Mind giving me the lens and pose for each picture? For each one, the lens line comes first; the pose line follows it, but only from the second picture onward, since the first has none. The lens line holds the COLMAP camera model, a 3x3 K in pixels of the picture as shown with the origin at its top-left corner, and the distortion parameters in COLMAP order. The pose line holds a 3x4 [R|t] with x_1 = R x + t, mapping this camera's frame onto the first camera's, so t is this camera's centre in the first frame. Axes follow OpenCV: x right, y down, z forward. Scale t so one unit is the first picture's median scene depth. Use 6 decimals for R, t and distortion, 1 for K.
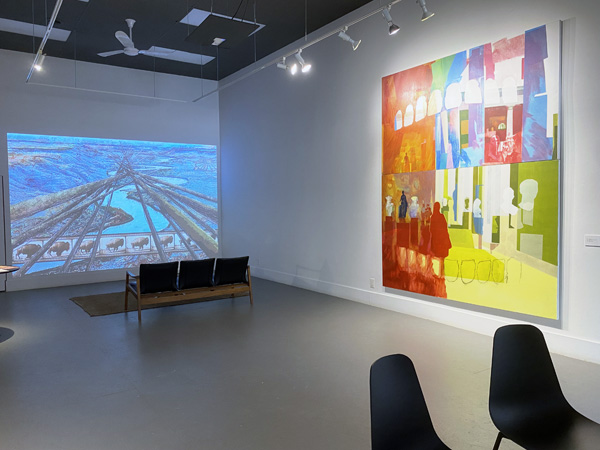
lens RADIAL K [[482.6, 0, 287.8], [0, 482.6, 228.9], [0, 0, 1]] dist [0.088357, -0.088836]
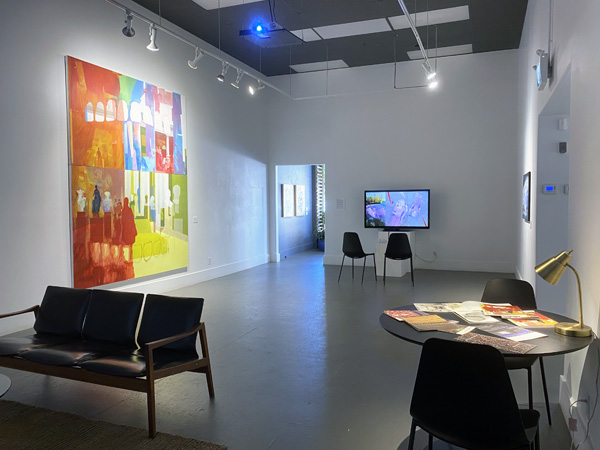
lens RADIAL K [[482.6, 0, 300.9], [0, 482.6, 229.7], [0, 0, 1]] dist [0.088357, -0.088836]
pose [[-0.575596, -0.032641, 0.817082, -0.933597], [0.053159, 0.995596, 0.077220, -0.049181], [-0.816004, 0.087883, -0.571326, 1.405686]]
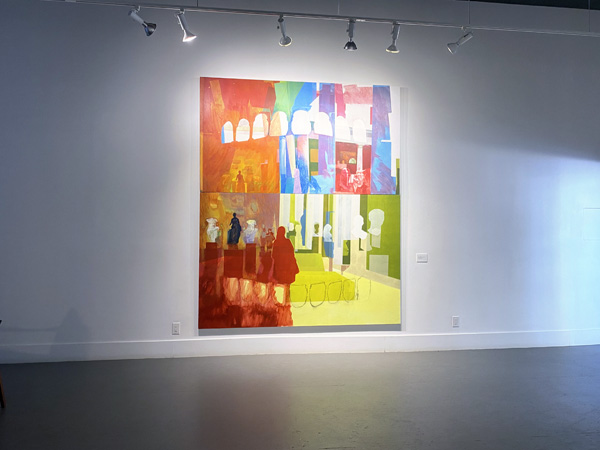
lens RADIAL K [[482.6, 0, 299.4], [0, 482.6, 223.0], [0, 0, 1]] dist [0.088357, -0.088836]
pose [[0.423444, 0.016926, 0.905764, -0.574365], [0.036856, 0.998676, -0.035892, -0.028332], [-0.905172, 0.048581, 0.422259, 0.595868]]
